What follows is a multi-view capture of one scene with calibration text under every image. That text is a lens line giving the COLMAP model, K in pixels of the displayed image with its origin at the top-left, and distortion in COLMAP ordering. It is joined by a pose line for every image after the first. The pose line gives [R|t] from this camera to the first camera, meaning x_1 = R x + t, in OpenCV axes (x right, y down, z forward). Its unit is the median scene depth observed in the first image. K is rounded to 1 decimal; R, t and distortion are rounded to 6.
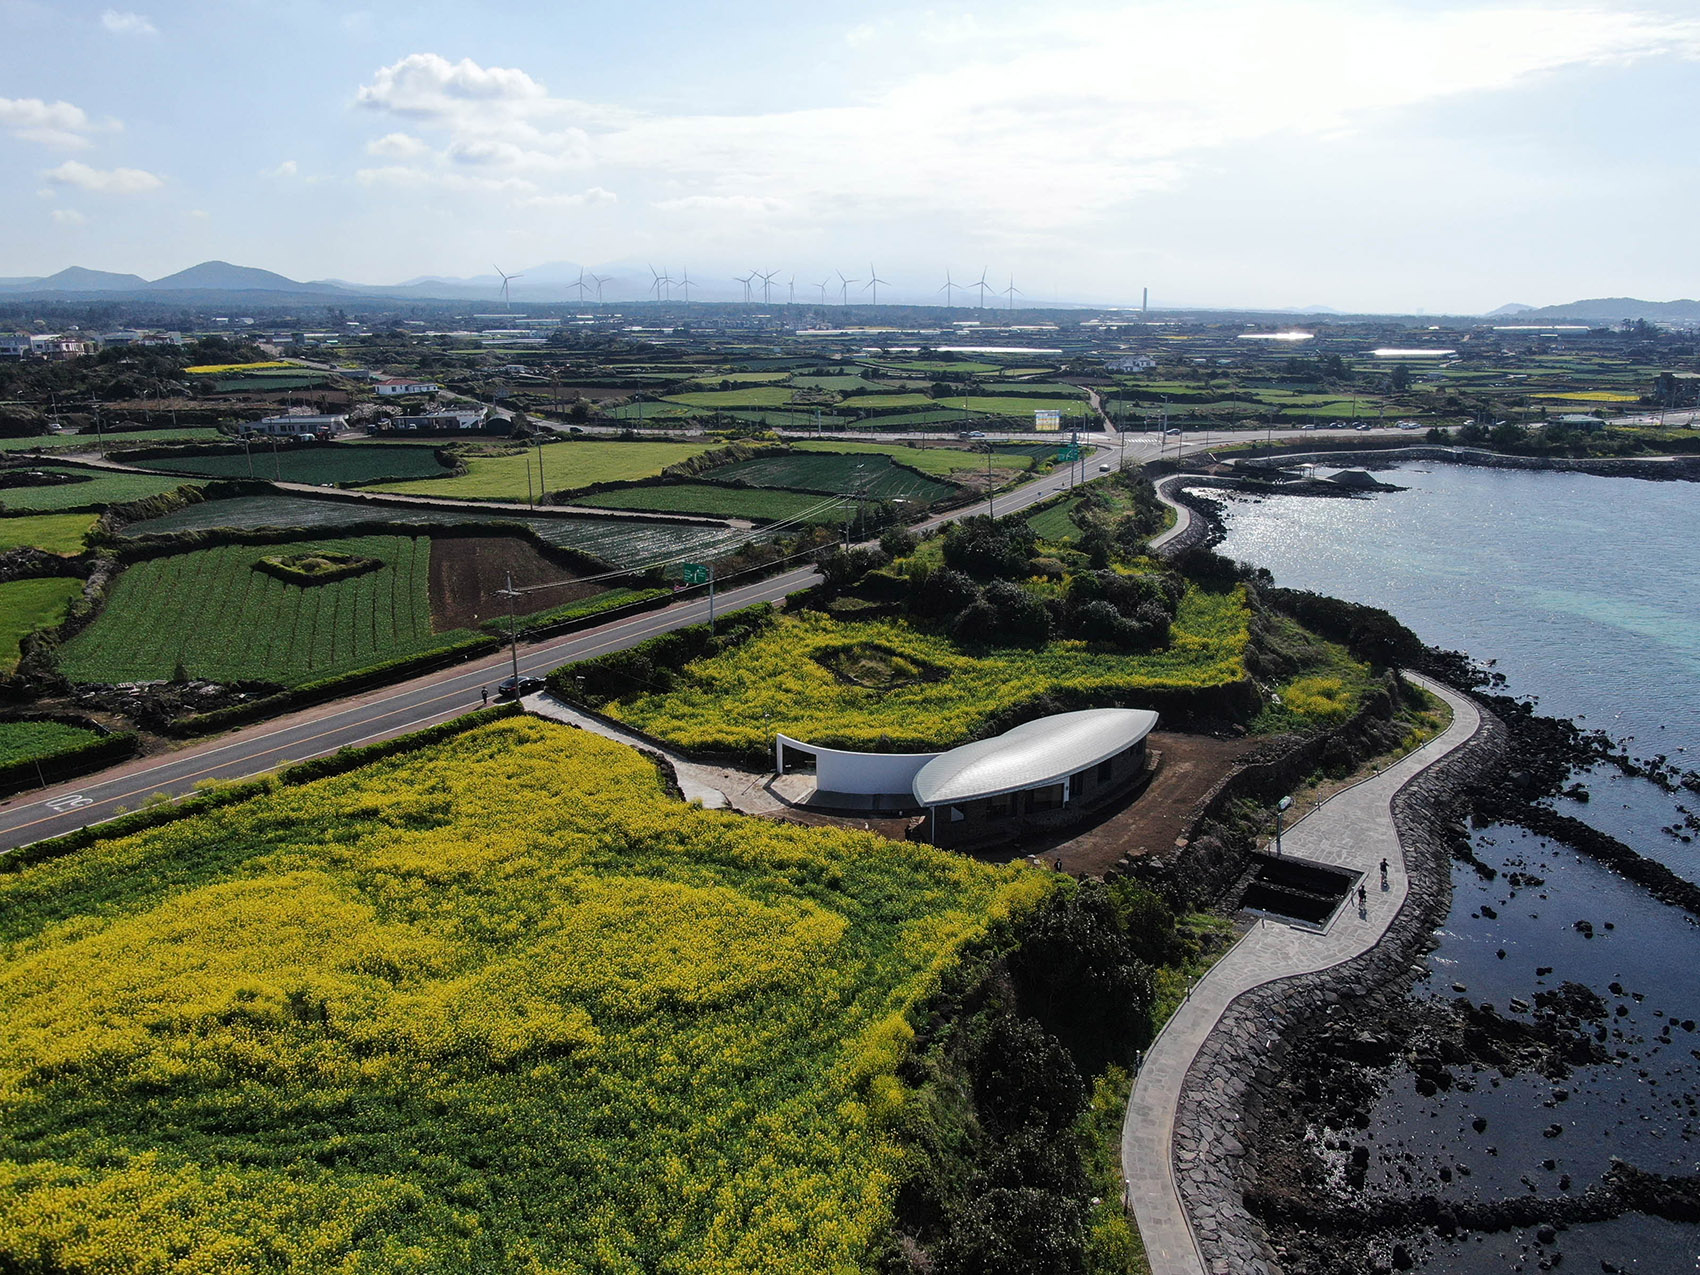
lens RADIAL K [[1215.1, 0, 850.0], [0, 1215.1, 637.5], [0, 0, 1]] dist [-0.022247, 0.007525]
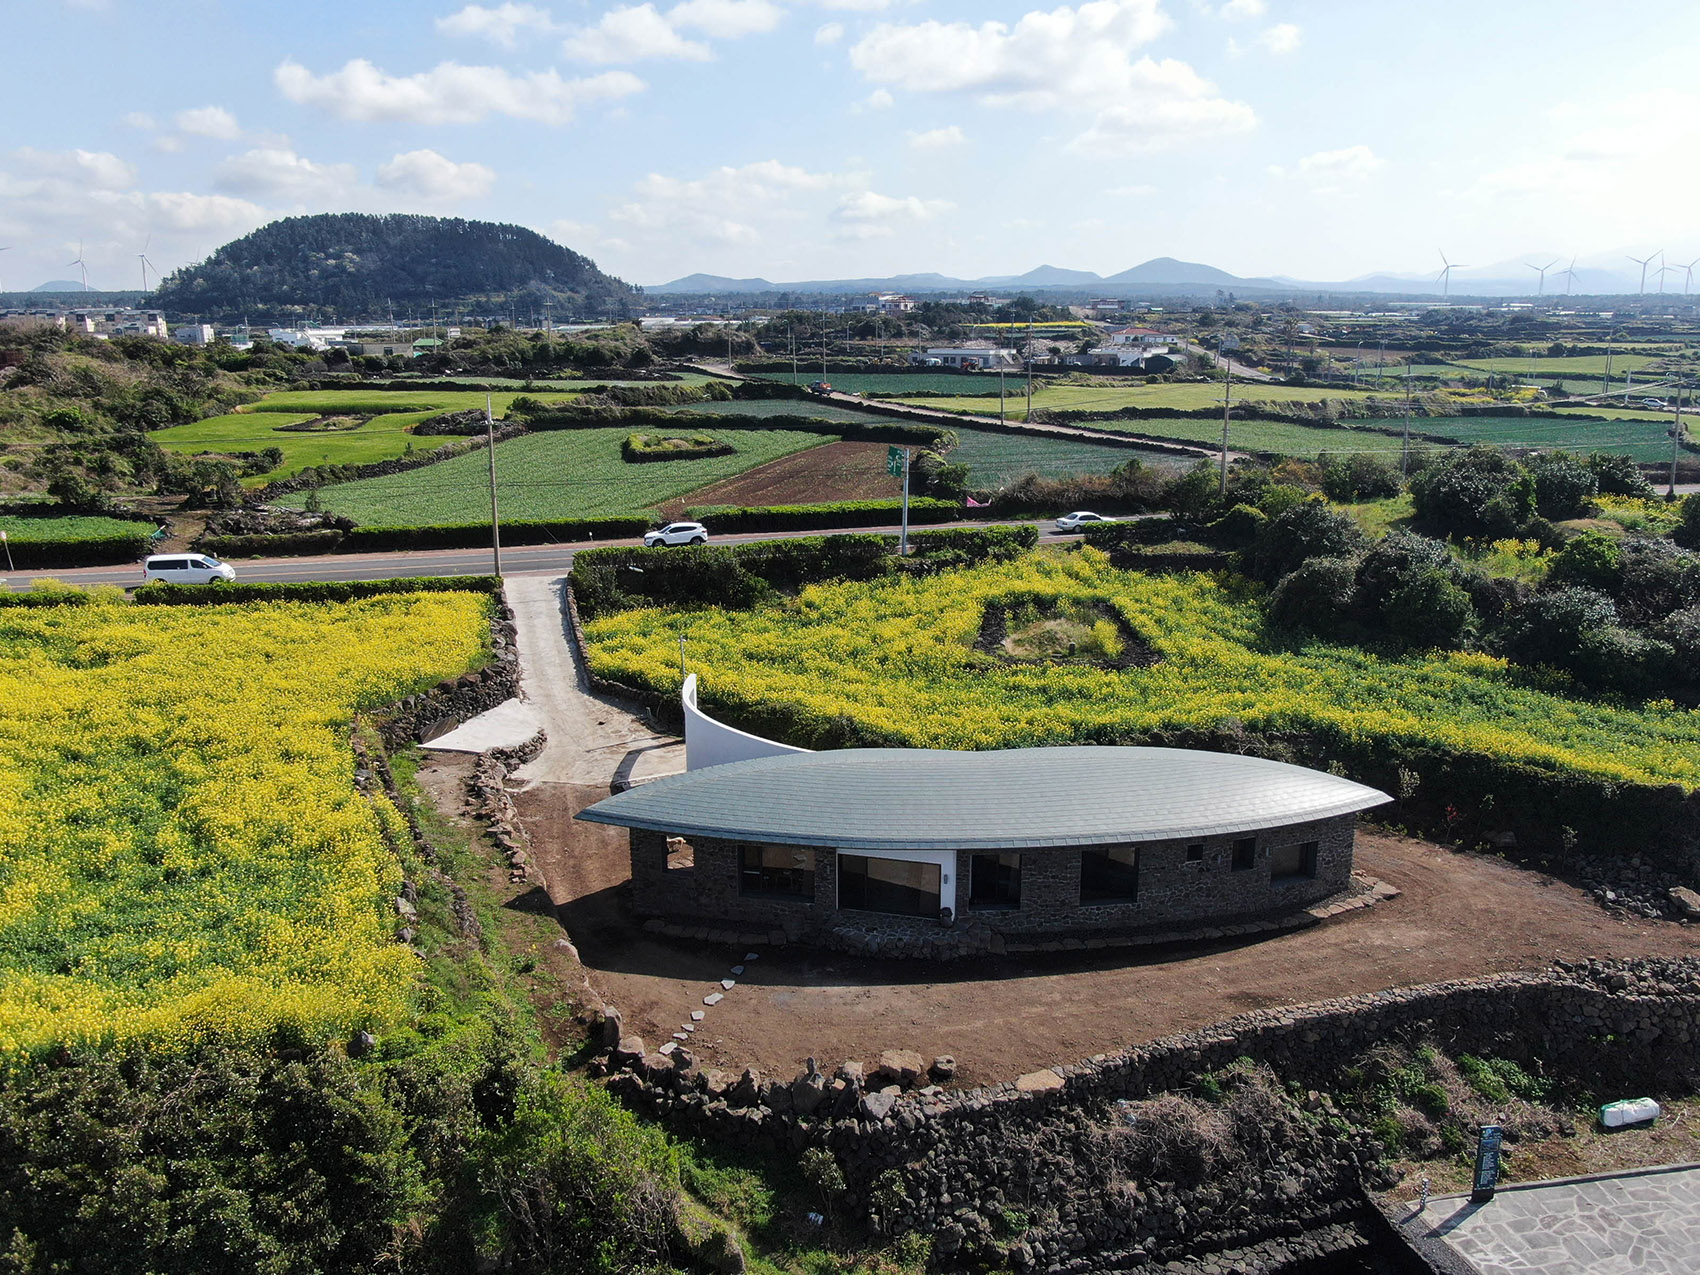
lens RADIAL K [[1289.5, 0, 850.0], [0, 1289.5, 637.5], [0, 0, 1]] dist [-0.022649, 0.008359]
pose [[0.760299, 0.158956, -0.629824, 0.339038], [-0.167983, 0.984728, 0.045744, 0.015905], [0.627477, 0.071021, 0.775389, 0.467370]]
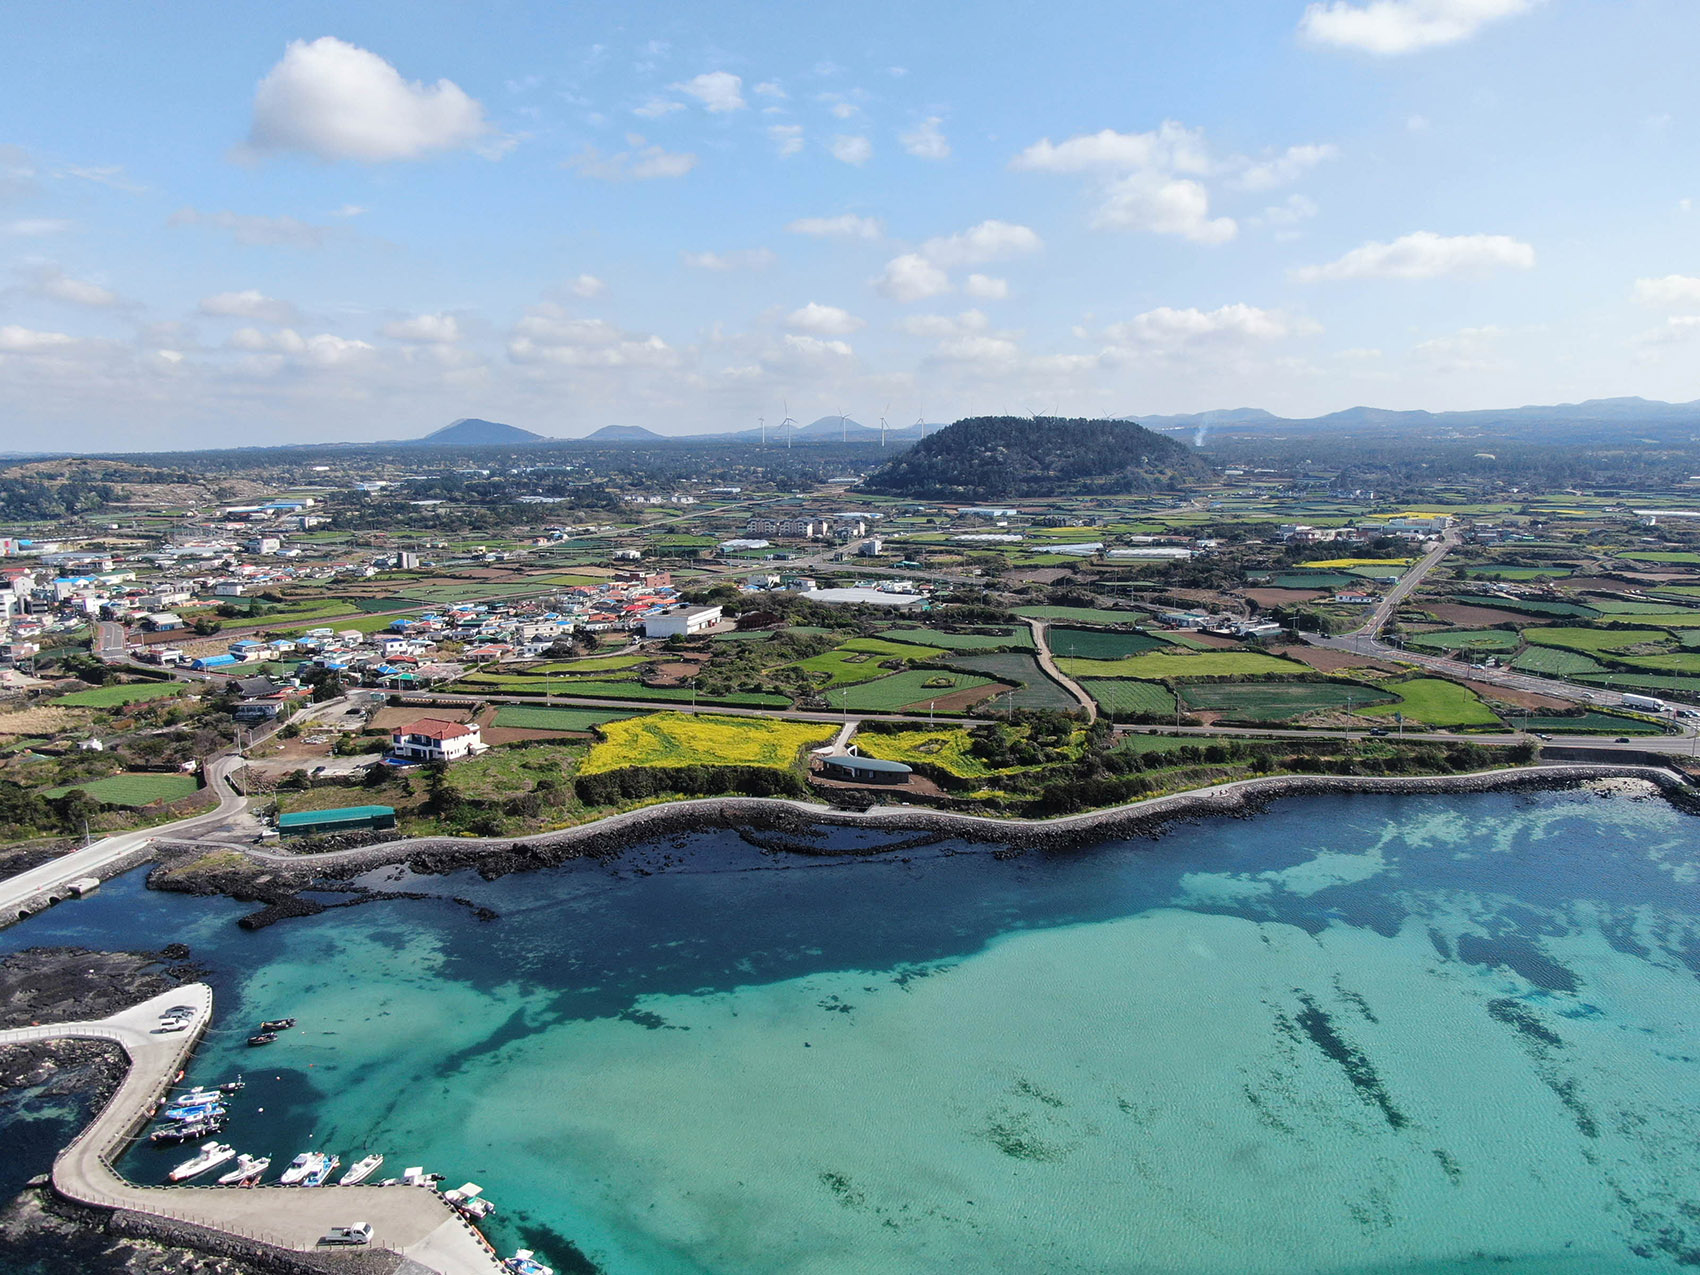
lens RADIAL K [[1215.1, 0, 850.0], [0, 1215.1, 637.5], [0, 0, 1]] dist [-0.022247, 0.007525]
pose [[0.332309, 0.153063, -0.930668, 2.721056], [-0.233811, 0.969312, 0.075933, -0.419712], [0.913730, 0.192367, 0.357899, -0.302160]]
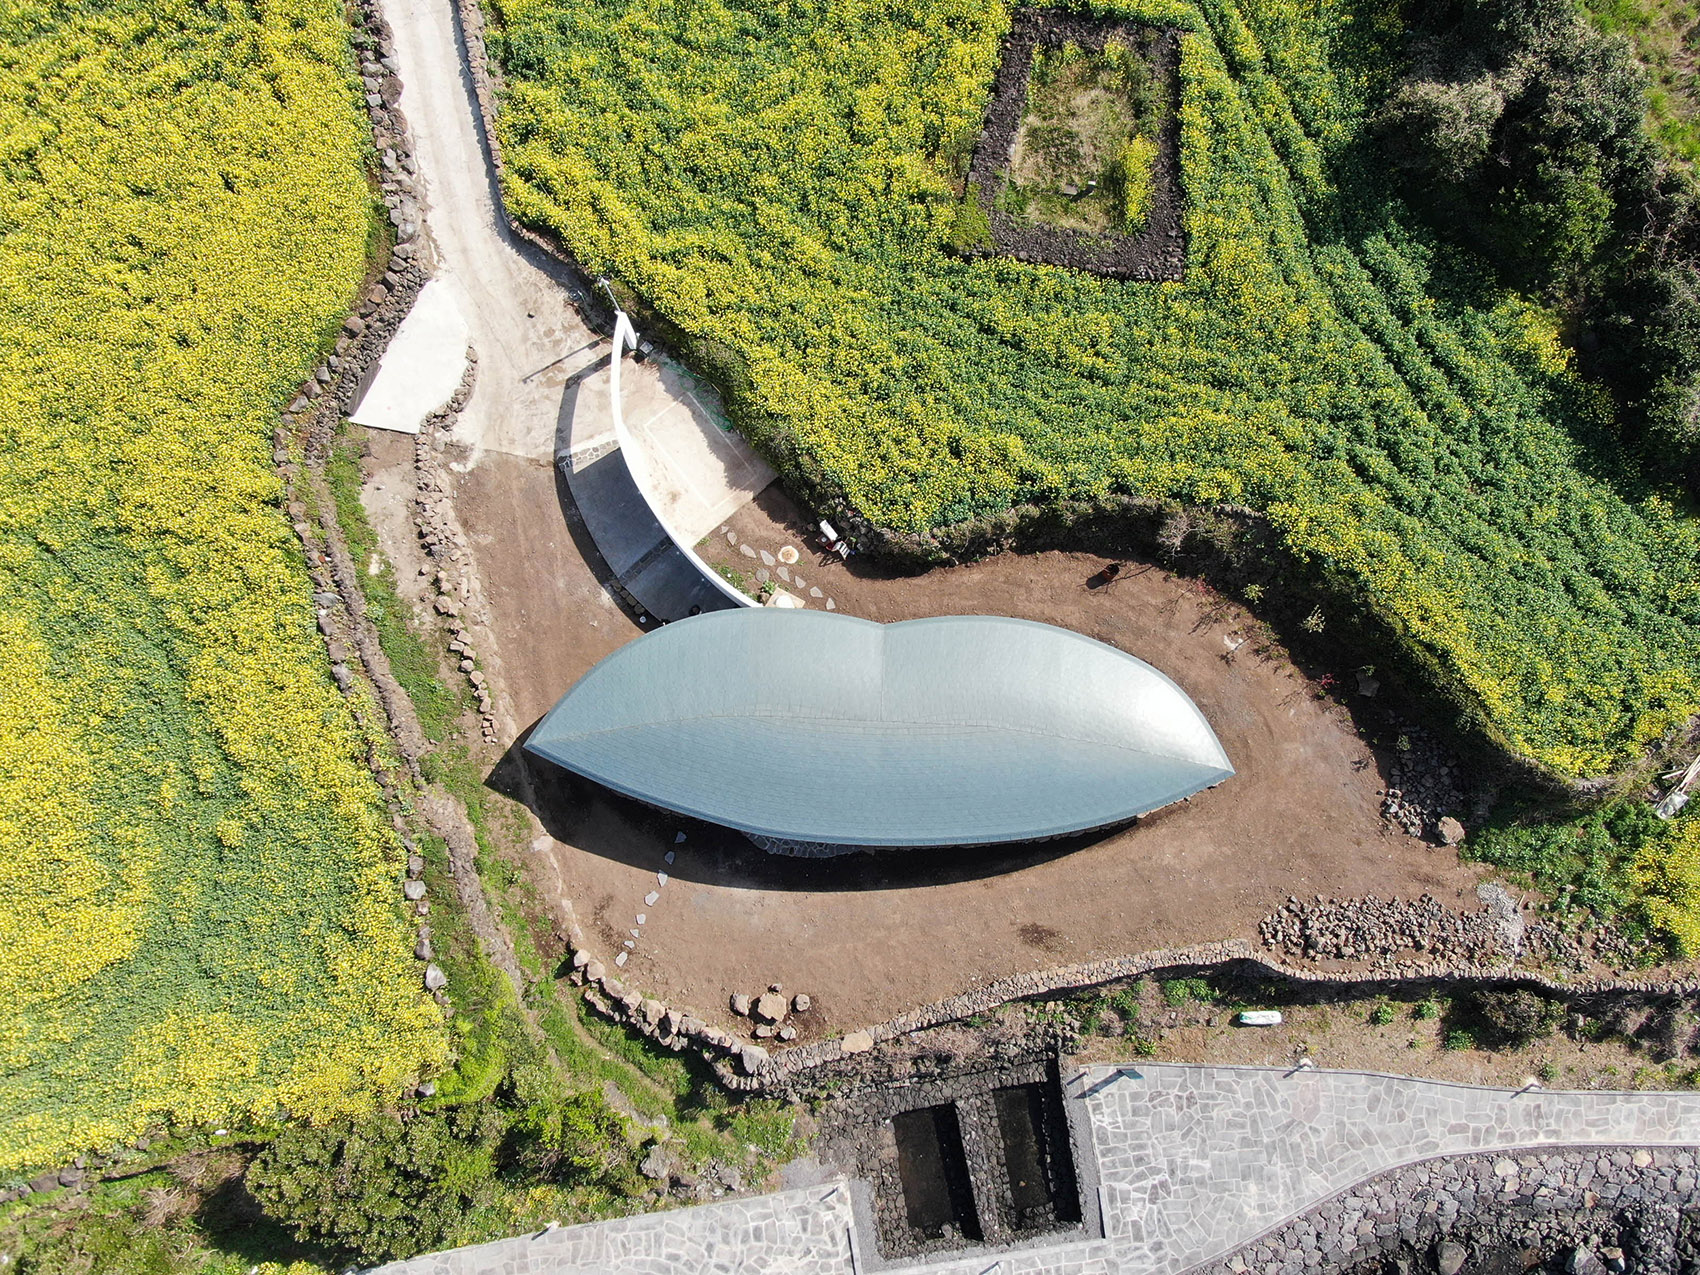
lens RADIAL K [[1289.5, 0, 850.0], [0, 1289.5, 637.5], [0, 0, 1]] dist [-0.022649, 0.008359]
pose [[0.699616, 0.707962, -0.096572, 0.139644], [-0.181945, 0.307218, 0.934084, -0.358042], [0.690965, -0.635930, 0.343745, 0.665388]]
